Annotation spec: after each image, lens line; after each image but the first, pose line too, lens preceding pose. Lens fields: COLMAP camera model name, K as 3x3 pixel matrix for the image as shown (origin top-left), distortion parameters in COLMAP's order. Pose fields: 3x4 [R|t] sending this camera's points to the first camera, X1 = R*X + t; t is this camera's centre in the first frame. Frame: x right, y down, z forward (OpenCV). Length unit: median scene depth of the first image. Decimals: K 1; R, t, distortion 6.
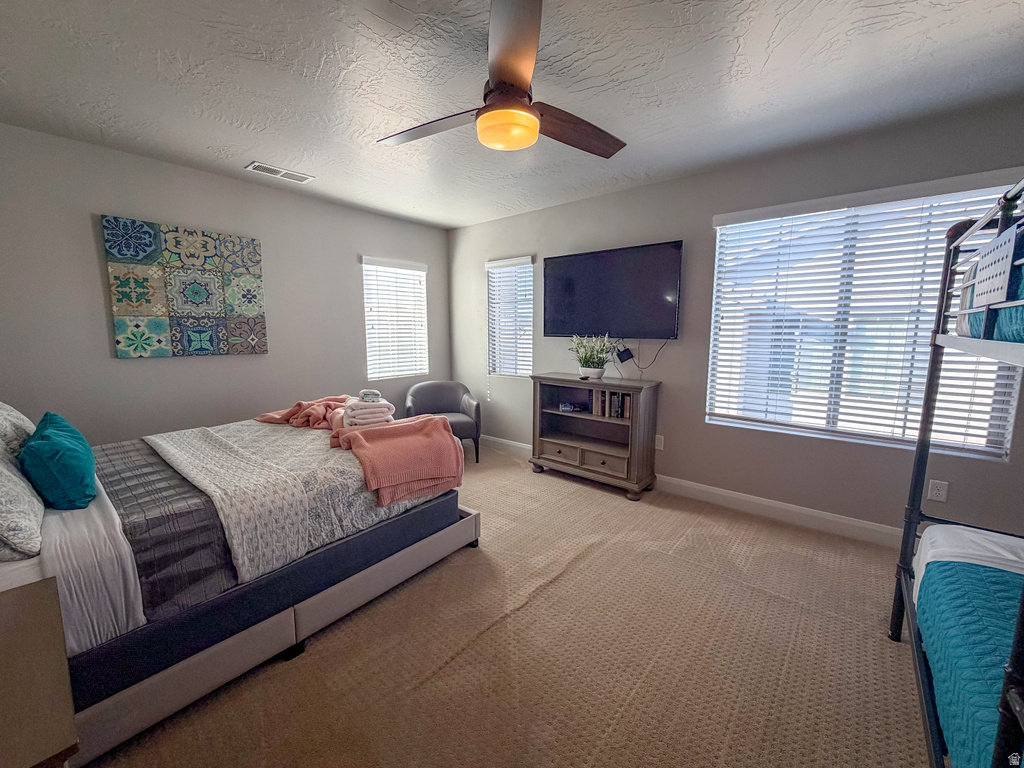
lens RADIAL K [[414.8, 0, 503.4], [0, 414.8, 385.0], [0, 0, 1]] dist [0.003254, -0.002284]
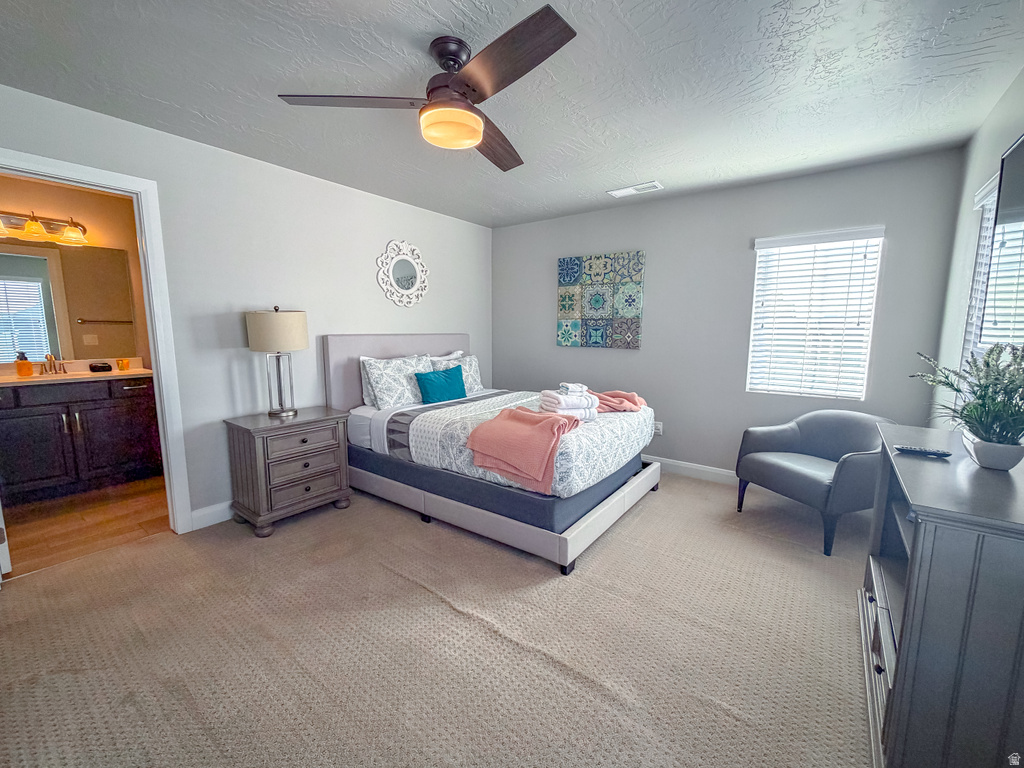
lens RADIAL K [[414.8, 0, 510.6], [0, 414.8, 381.5], [0, 0, 1]] dist [0.003254, -0.002284]
pose [[0.060808, 0.129842, -0.989668, 0.642255], [-0.139625, 0.982861, 0.120370, -0.088975], [0.988336, 0.130863, 0.077895, 0.659364]]
